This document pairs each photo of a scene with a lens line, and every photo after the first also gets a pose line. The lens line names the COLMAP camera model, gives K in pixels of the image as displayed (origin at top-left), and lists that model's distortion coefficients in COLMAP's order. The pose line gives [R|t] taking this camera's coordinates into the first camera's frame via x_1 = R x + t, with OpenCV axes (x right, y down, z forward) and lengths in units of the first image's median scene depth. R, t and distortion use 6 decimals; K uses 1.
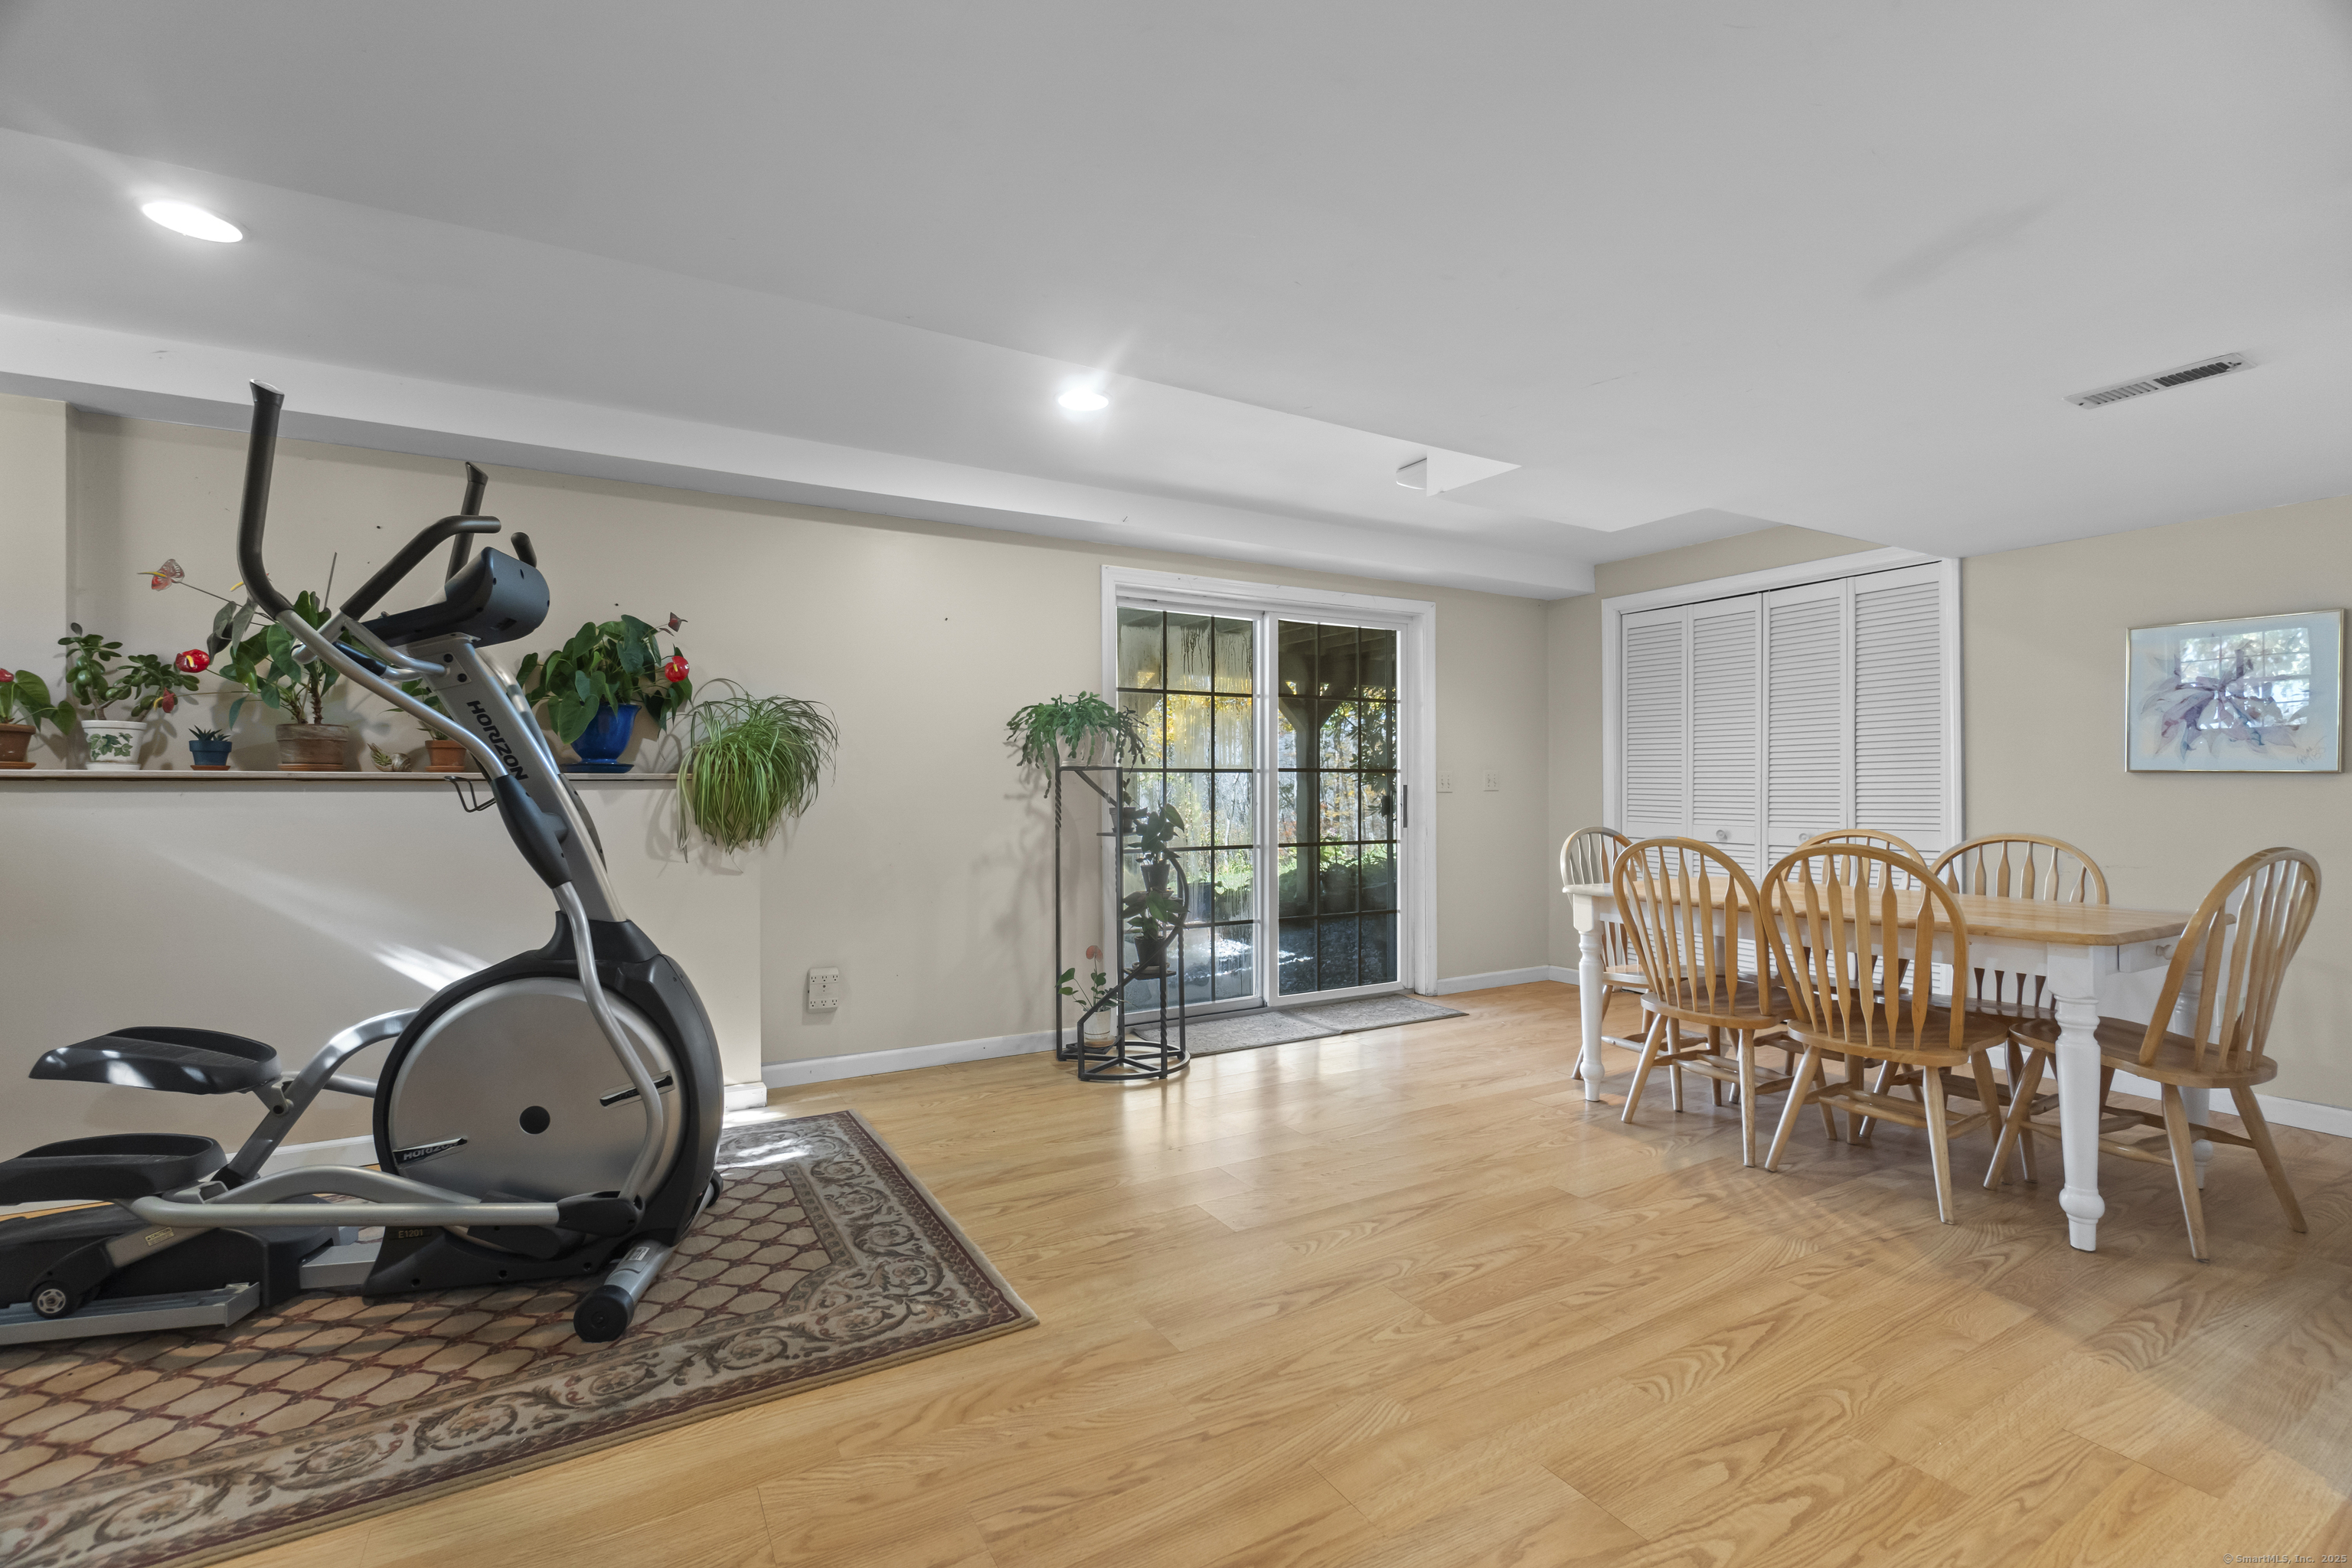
lens RADIAL K [[1011.3, 0, 1152.0], [0, 1011.3, 767.9], [0, 0, 1]] dist [-0.004877, 0.001810]
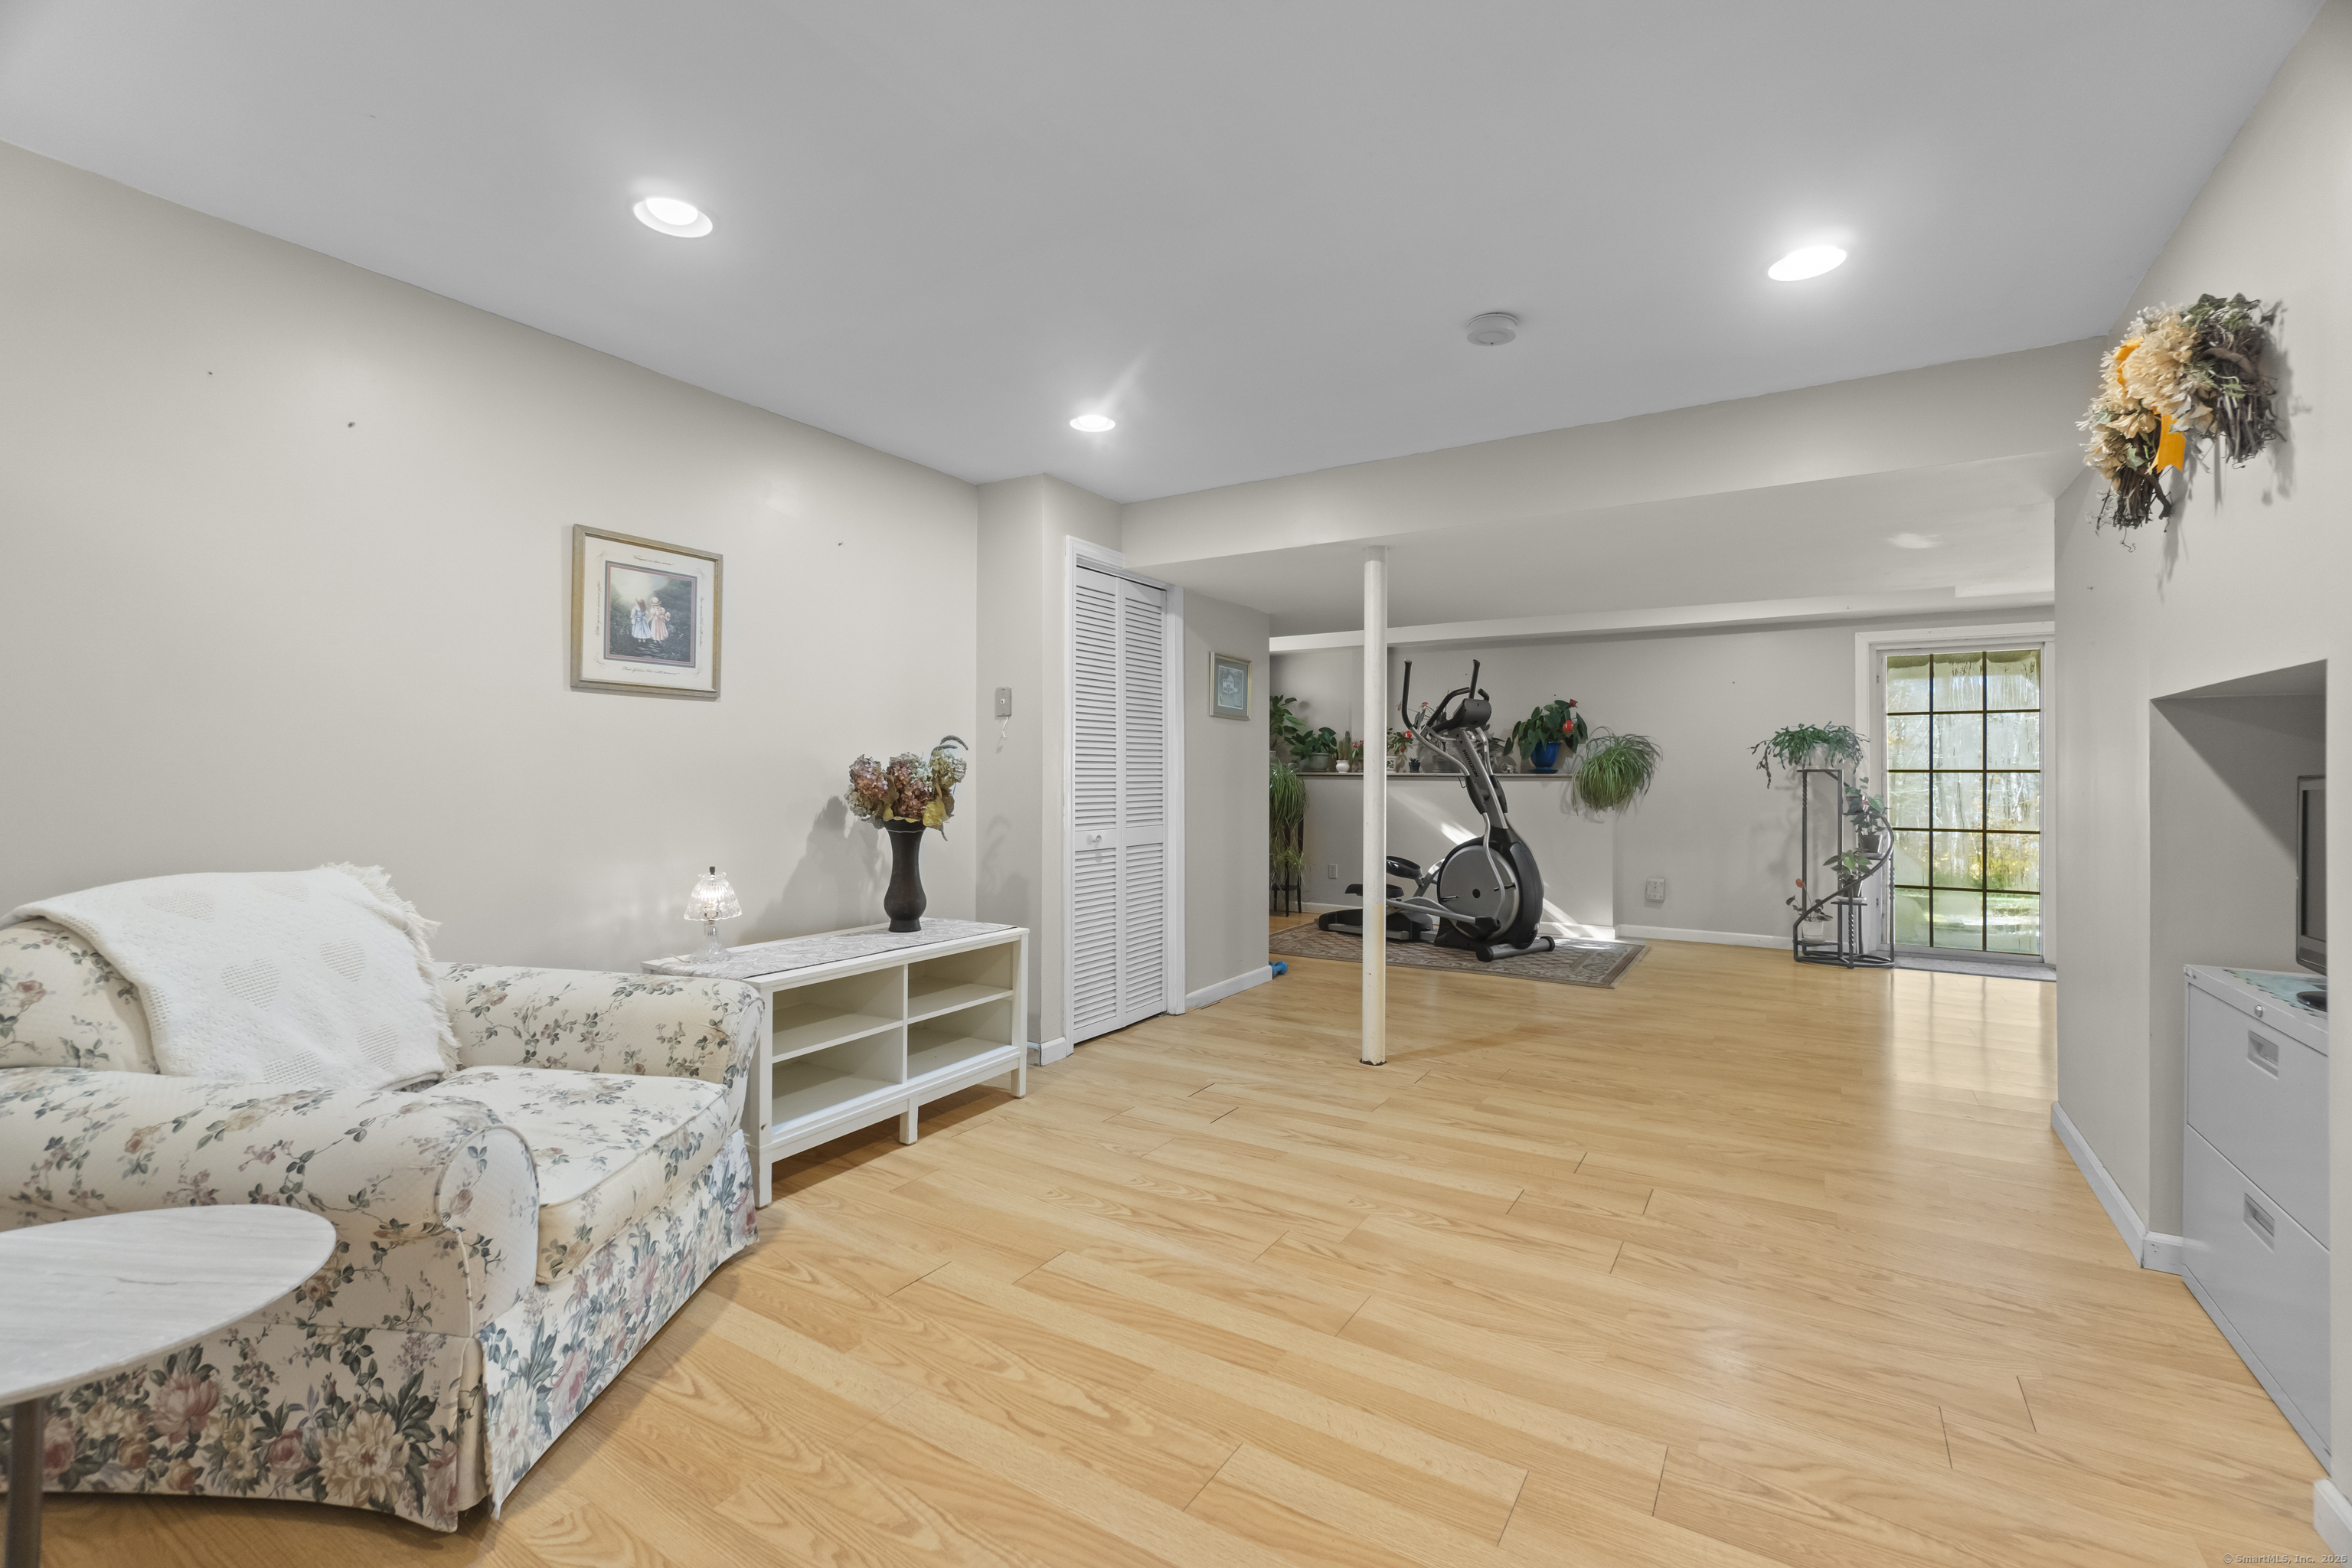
lens RADIAL K [[1011.3, 0, 1170.1], [0, 1011.3, 773.6], [0, 0, 1]] dist [-0.004877, 0.001810]
pose [[0.463218, 0.001147, -0.886244, 1.029223], [0.008612, 0.999946, 0.005795, -0.015211], [0.886203, -0.010317, 0.463183, -0.745537]]
